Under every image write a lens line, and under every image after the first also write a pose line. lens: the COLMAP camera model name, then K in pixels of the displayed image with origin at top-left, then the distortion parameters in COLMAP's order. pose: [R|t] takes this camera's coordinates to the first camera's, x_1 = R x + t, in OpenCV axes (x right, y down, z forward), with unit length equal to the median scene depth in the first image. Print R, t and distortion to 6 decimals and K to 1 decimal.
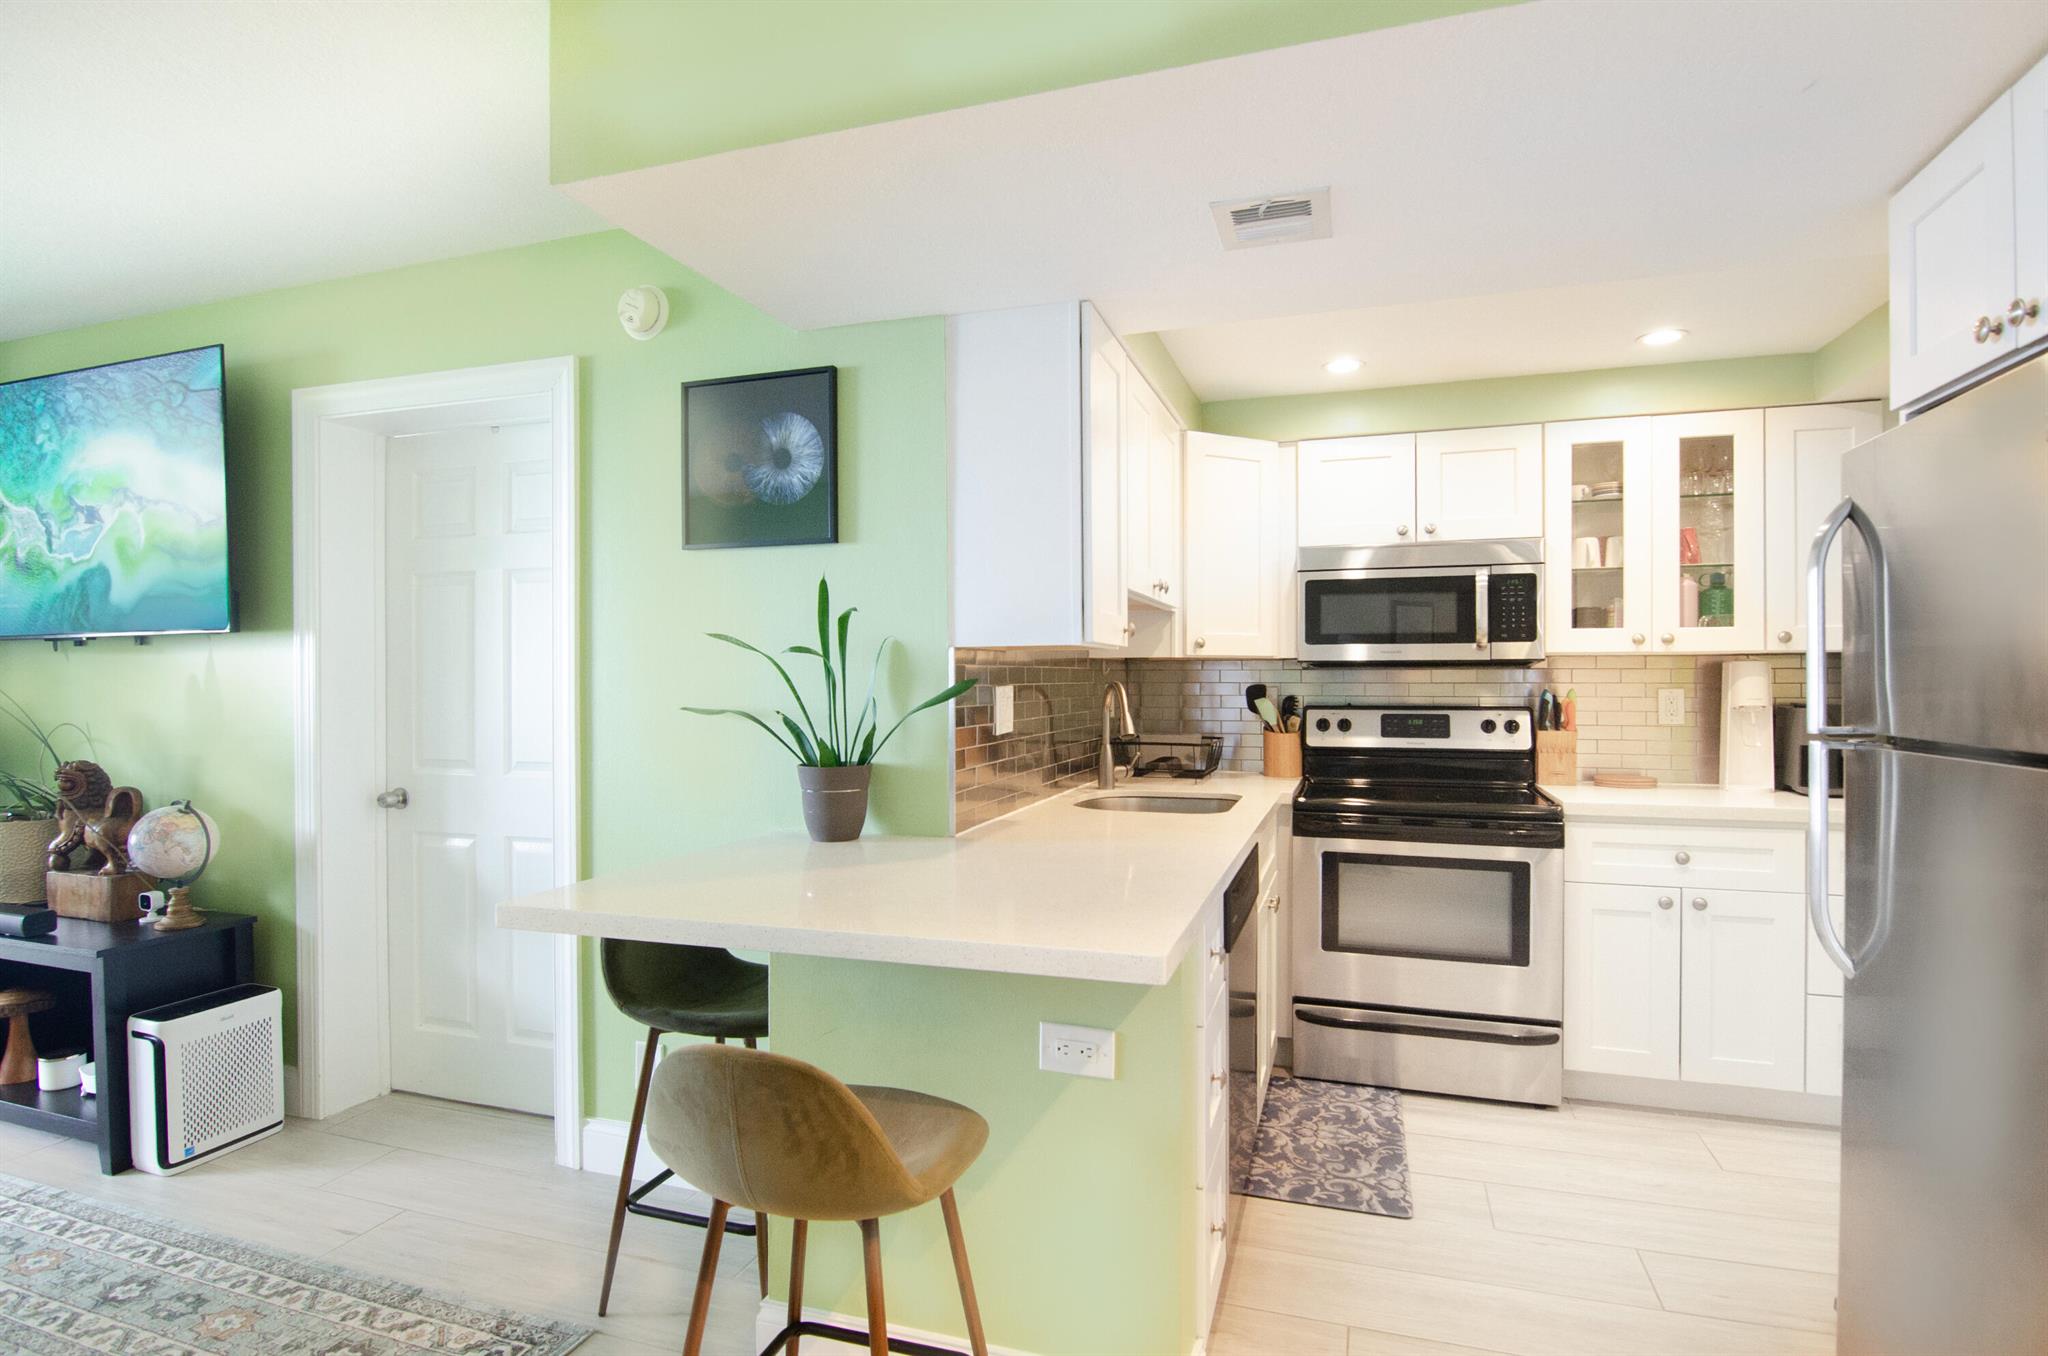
lens RADIAL K [[1000.3, 0, 1061.6], [0, 1000.3, 684.3], [0, 0, 1]] dist [-0.001105, -0.009063]
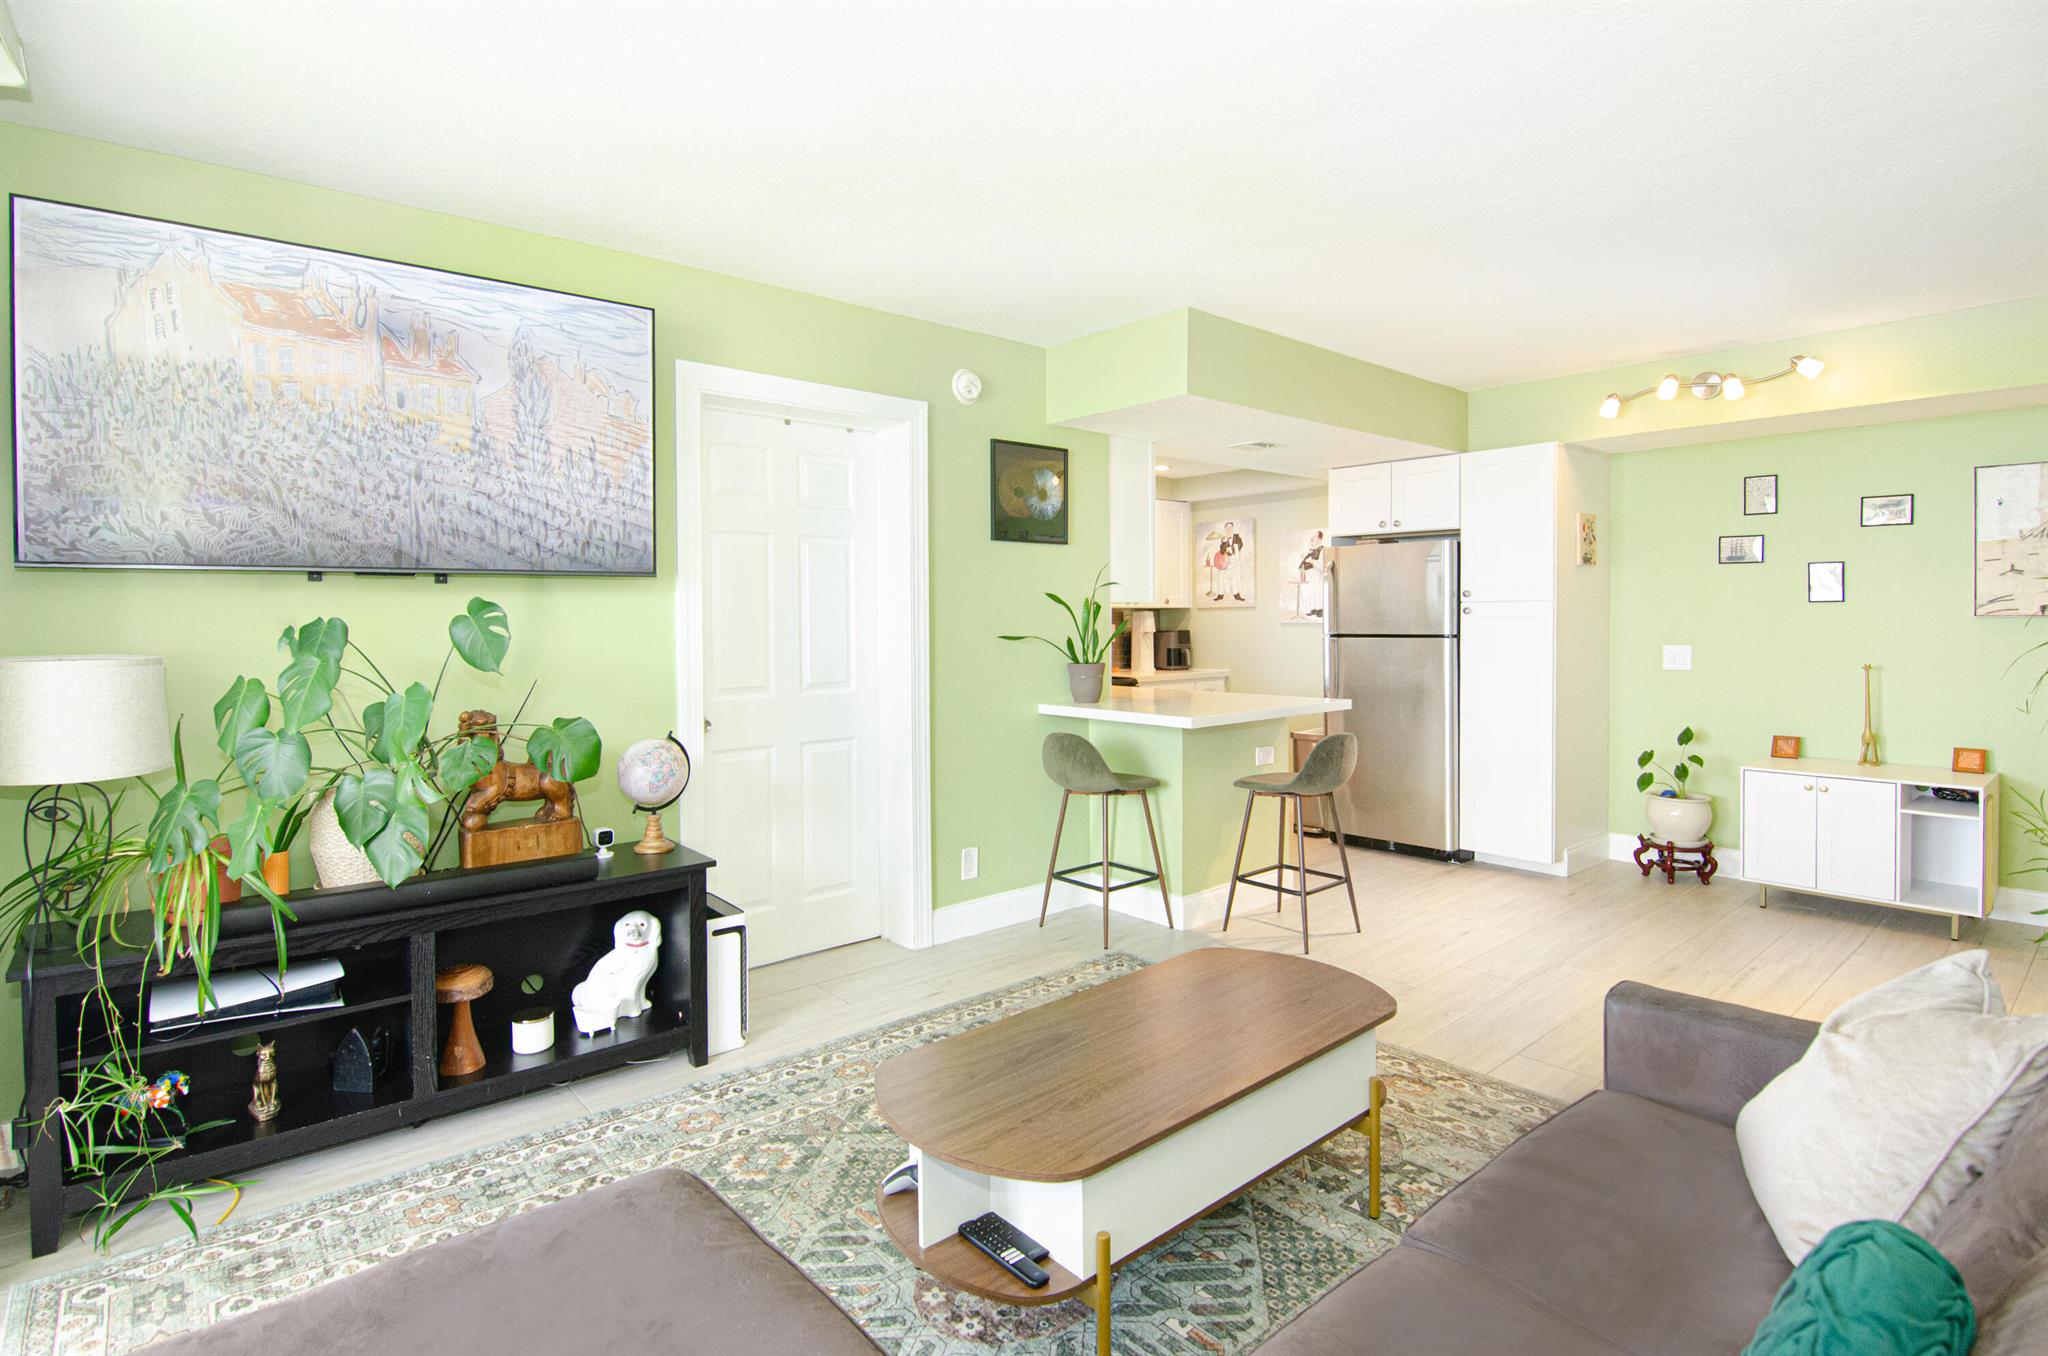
lens RADIAL K [[993.8, 0, 1019.5], [0, 993.8, 638.9], [0, 0, 1]] dist [0.001388, -0.018085]
pose [[0.526837, -0.018538, 0.849764, -1.381370], [0.012370, 0.999823, 0.014142, 0.003276], [-0.849876, 0.003061, 0.526973, 0.083216]]
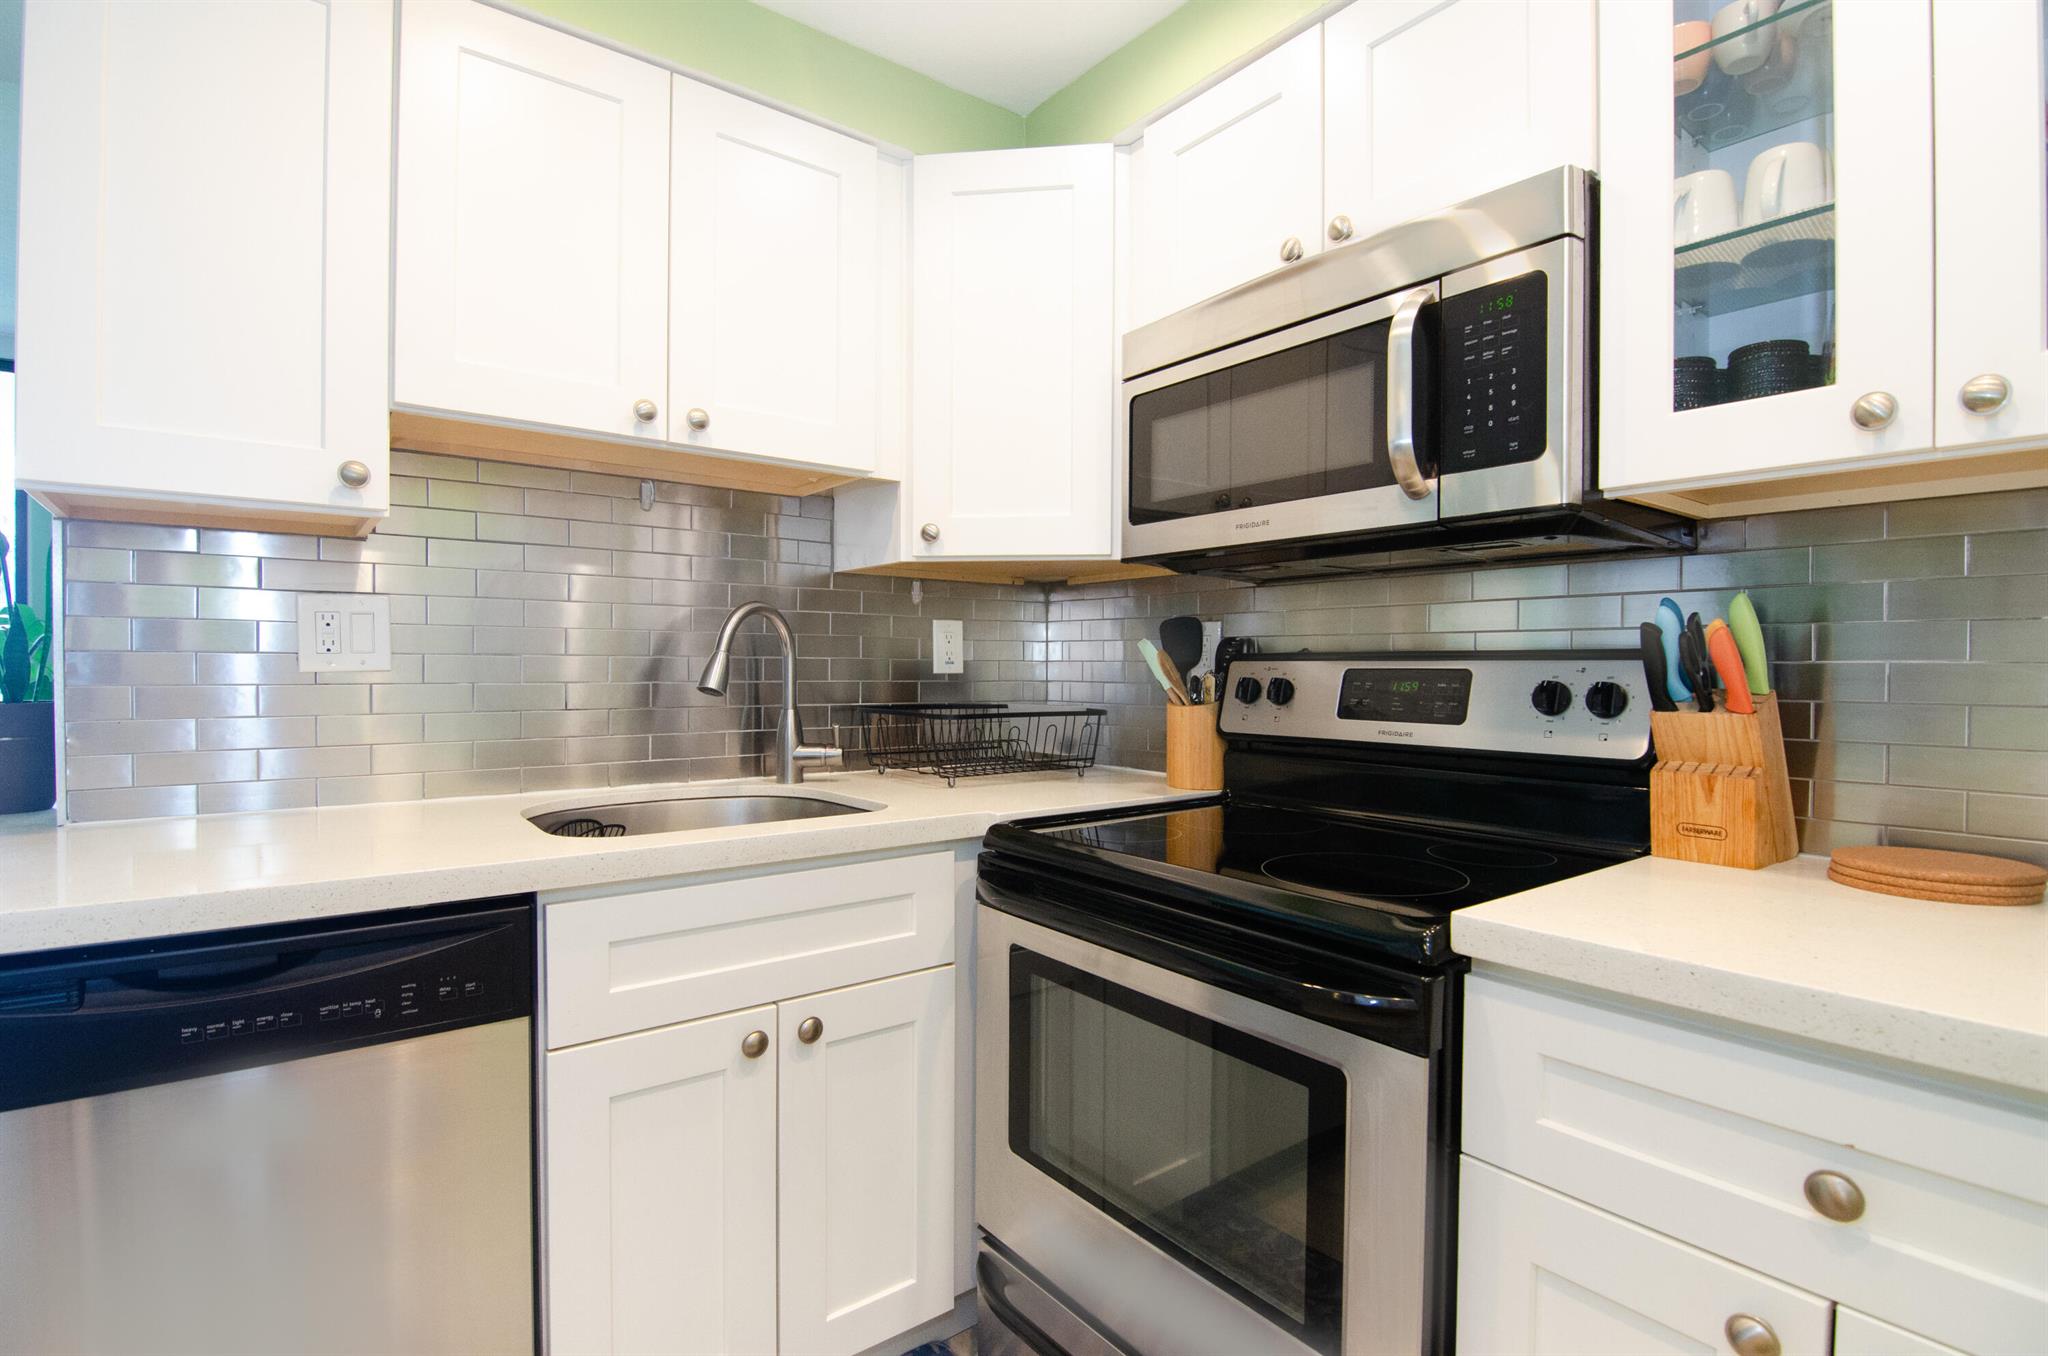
lens RADIAL K [[1006.6, 0, 1073.6], [0, 1006.6, 679.8], [0, 0, 1]] dist [-0.021744, -0.001077]
pose [[0.832092, 0.014801, -0.554440, 0.552743], [-0.011817, 0.999890, 0.008959, 0.037214], [0.554511, -0.000903, 0.832176, 0.624549]]
